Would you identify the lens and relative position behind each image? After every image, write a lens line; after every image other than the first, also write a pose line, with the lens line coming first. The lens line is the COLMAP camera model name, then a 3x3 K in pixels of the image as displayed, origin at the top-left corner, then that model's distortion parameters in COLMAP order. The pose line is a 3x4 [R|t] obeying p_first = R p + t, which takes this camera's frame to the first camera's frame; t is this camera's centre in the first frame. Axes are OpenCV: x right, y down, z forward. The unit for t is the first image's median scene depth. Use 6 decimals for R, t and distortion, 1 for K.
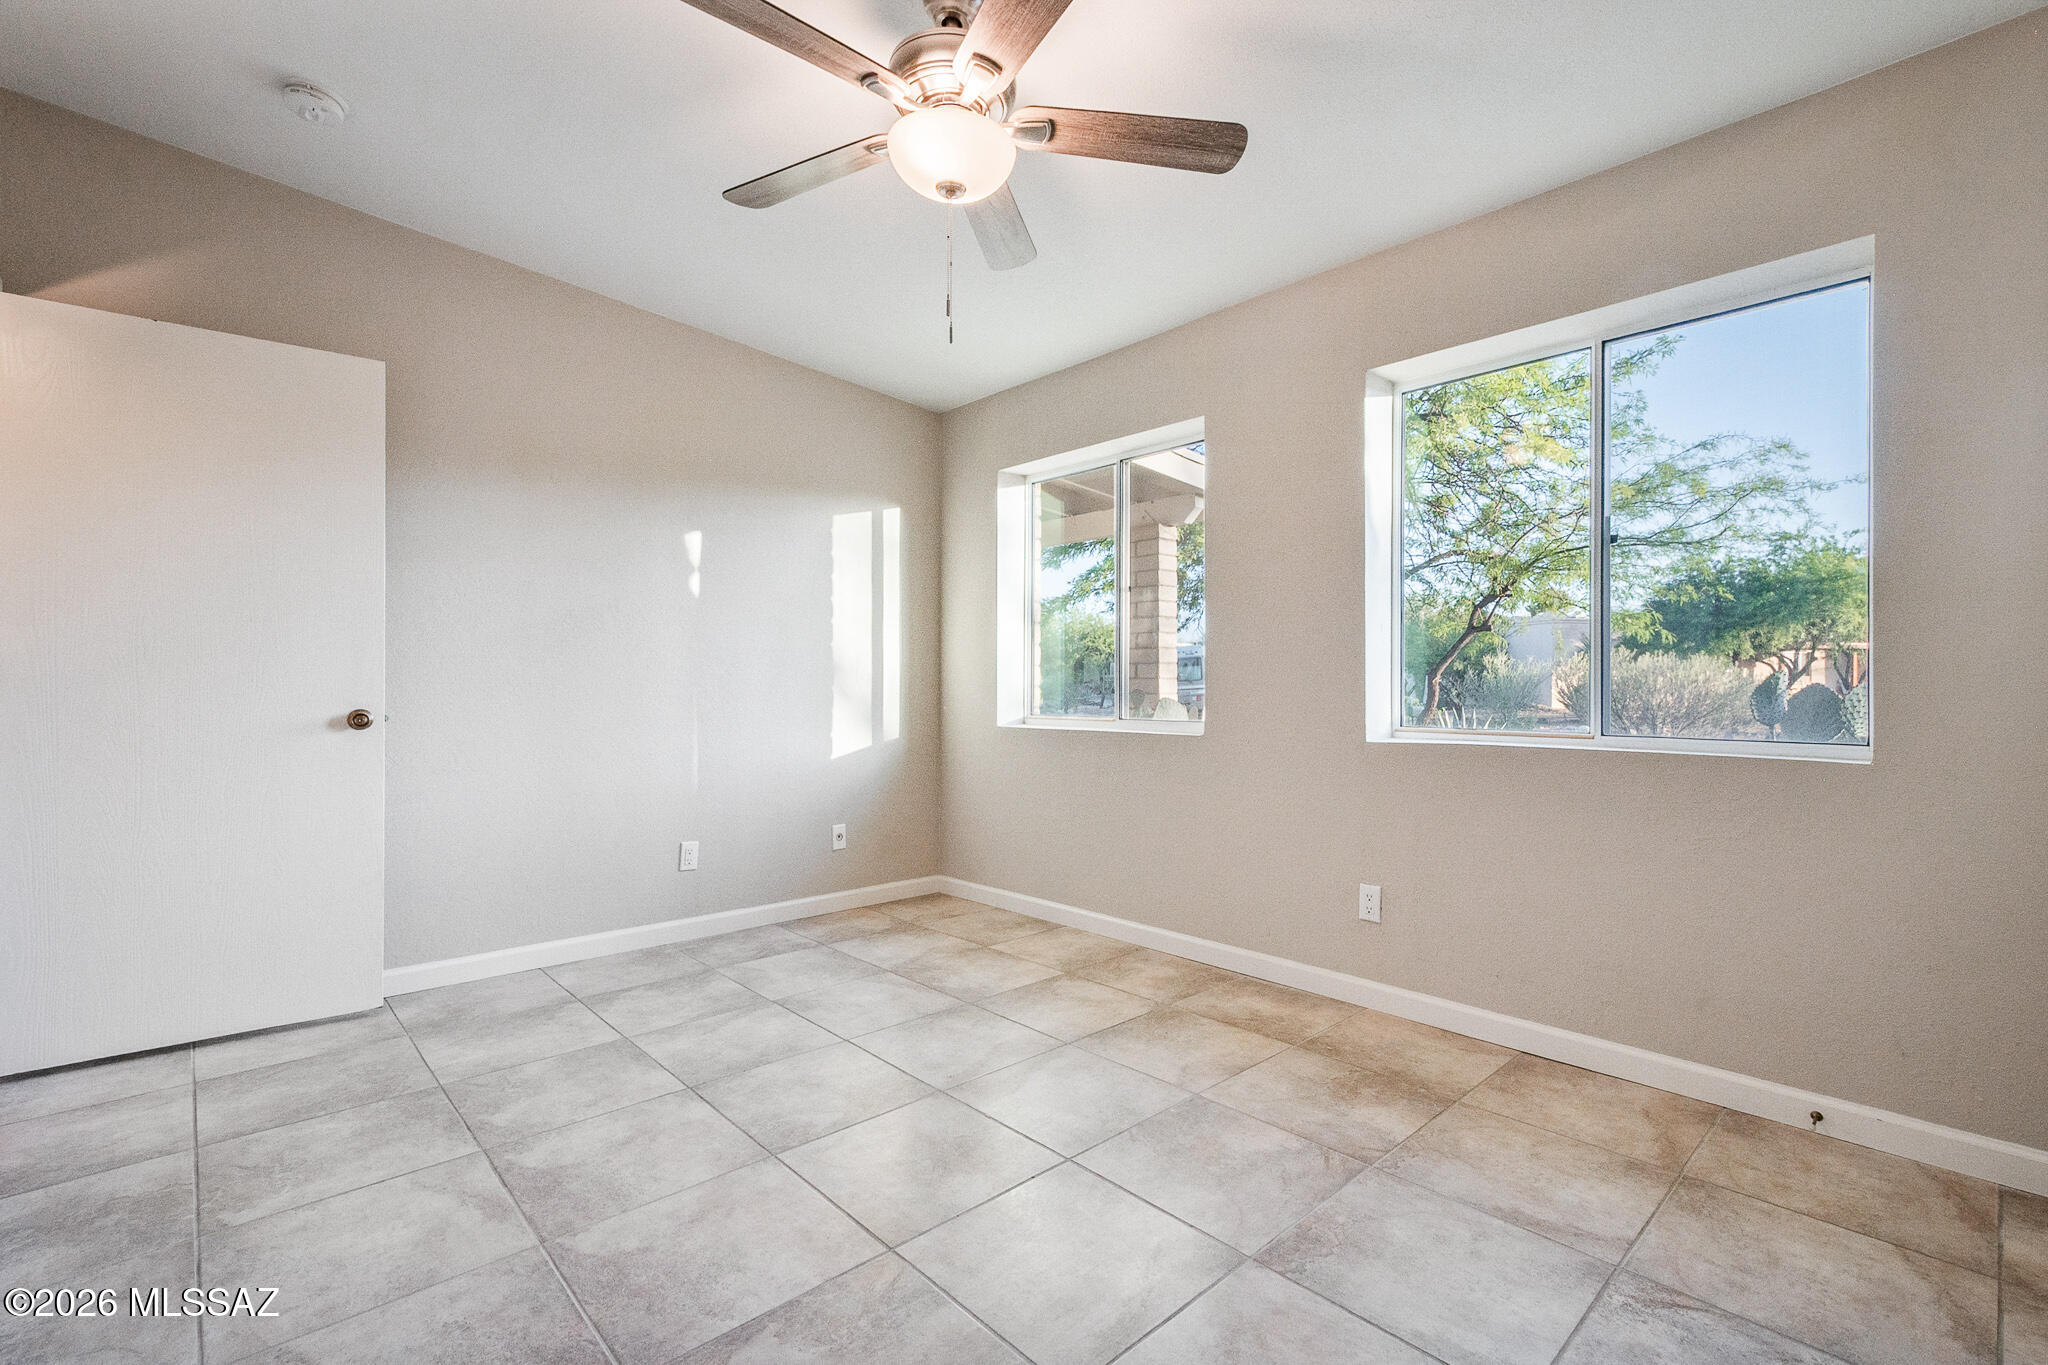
lens RADIAL K [[922.5, 0, 1024.0], [0, 922.5, 682.5], [0, 0, 1]] dist [-0.000657, -0.000101]
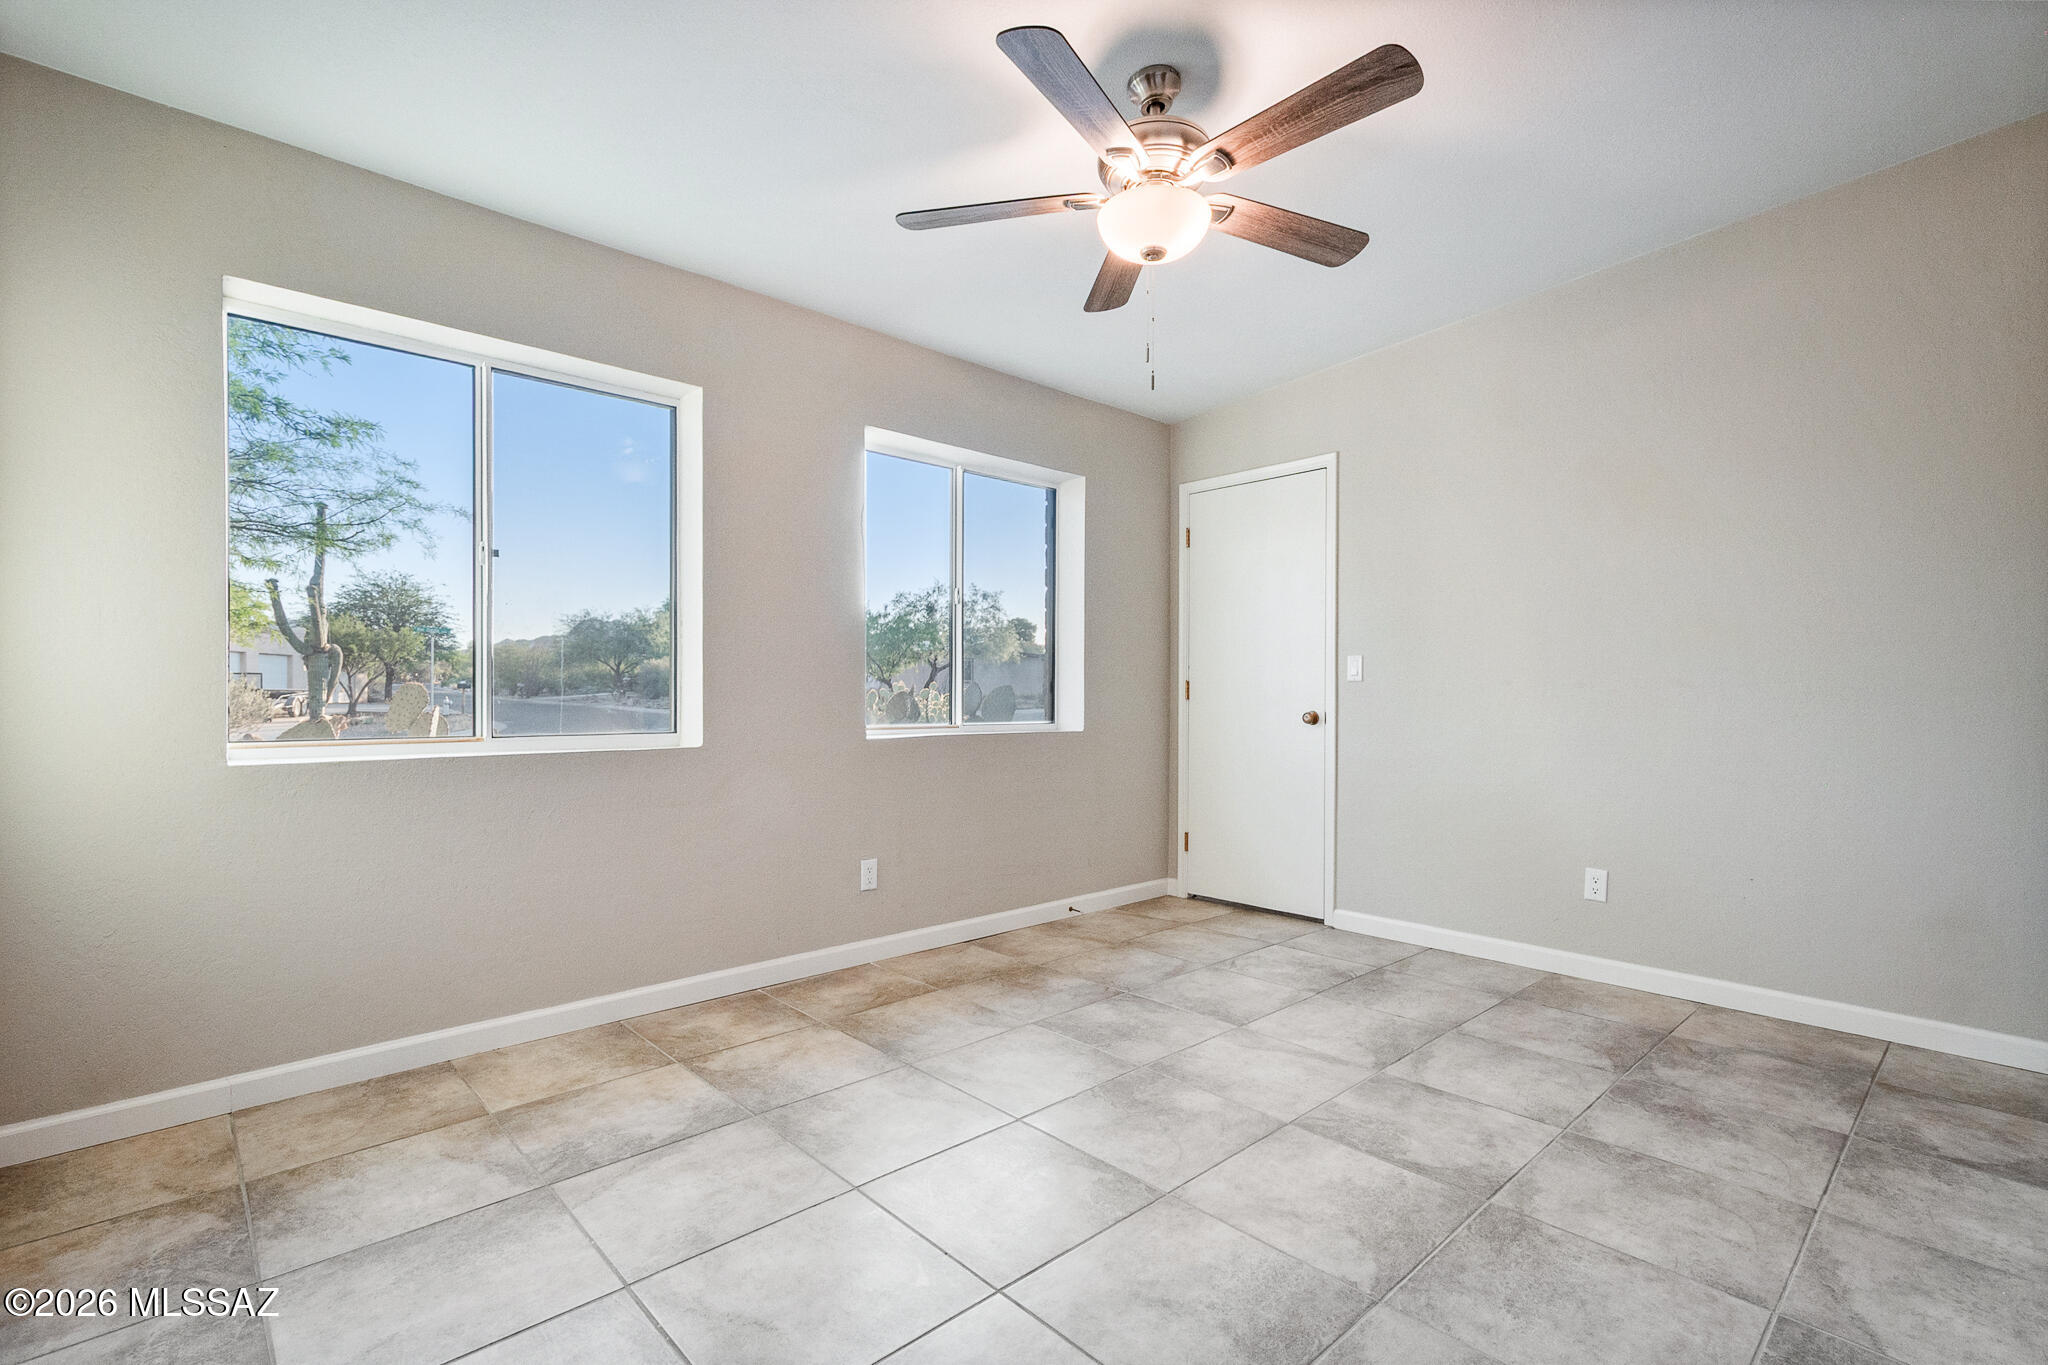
lens RADIAL K [[917.1, 0, 1019.9], [0, 917.1, 698.7], [0, 0, 1]] dist [0.001232, 0.000553]
pose [[0.004069, -0.008540, 0.999955, -0.889460], [-0.005189, 0.999950, 0.008561, -0.012749], [-0.999978, -0.005224, 0.004024, 0.830204]]
